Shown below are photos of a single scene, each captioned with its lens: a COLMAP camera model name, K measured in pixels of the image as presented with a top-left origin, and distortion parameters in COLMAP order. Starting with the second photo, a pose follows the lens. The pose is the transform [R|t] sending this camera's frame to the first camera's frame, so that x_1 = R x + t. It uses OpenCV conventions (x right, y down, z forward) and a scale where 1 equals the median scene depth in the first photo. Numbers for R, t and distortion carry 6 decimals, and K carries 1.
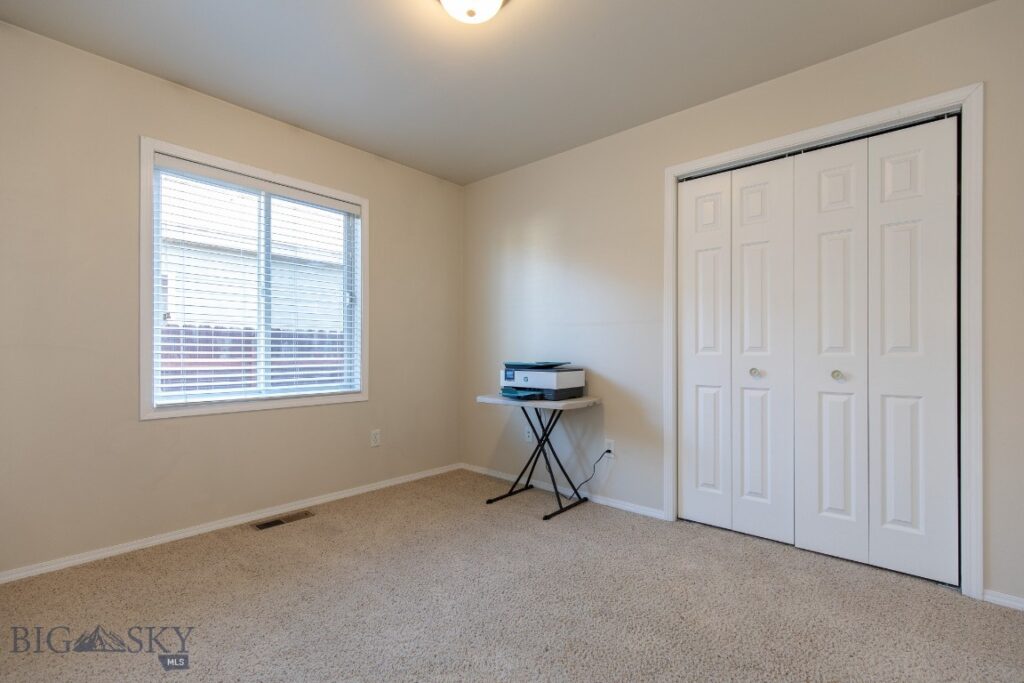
lens RADIAL K [[462.3, 0, 520.4], [0, 462.3, 345.1], [0, 0, 1]] dist [-0.001312, -0.000097]
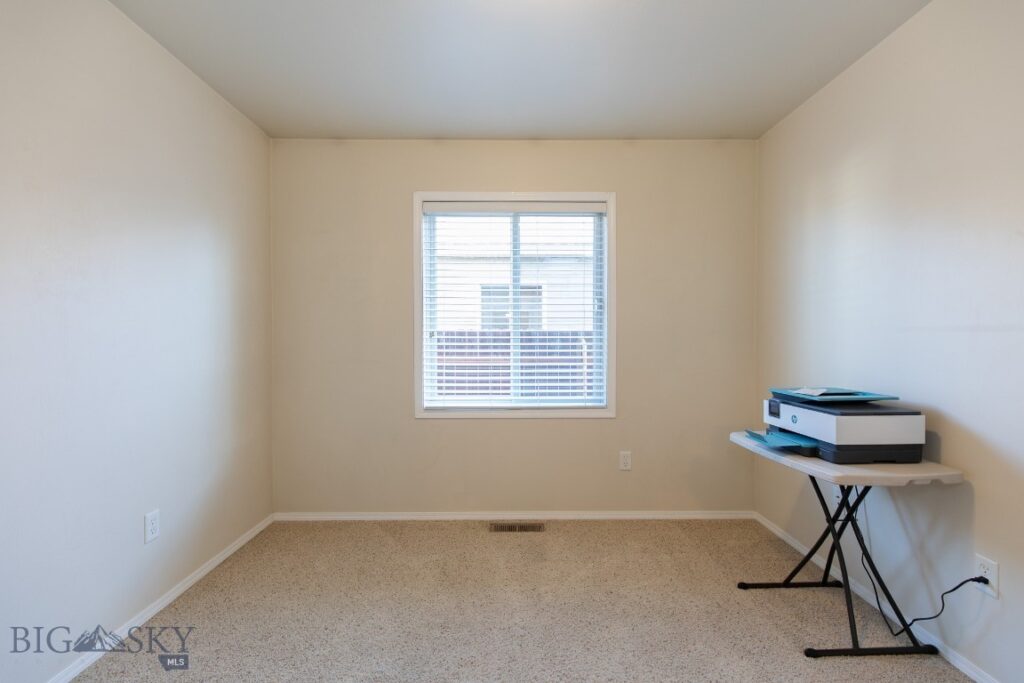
lens RADIAL K [[467.0, 0, 510.9], [0, 467.0, 336.4], [0, 0, 1]] dist [0.000499, -0.000477]
pose [[0.659879, -0.004359, -0.751359, 0.232464], [0.011335, 0.999927, 0.004153, -0.046967], [0.751286, -0.011257, 0.659881, 0.265642]]
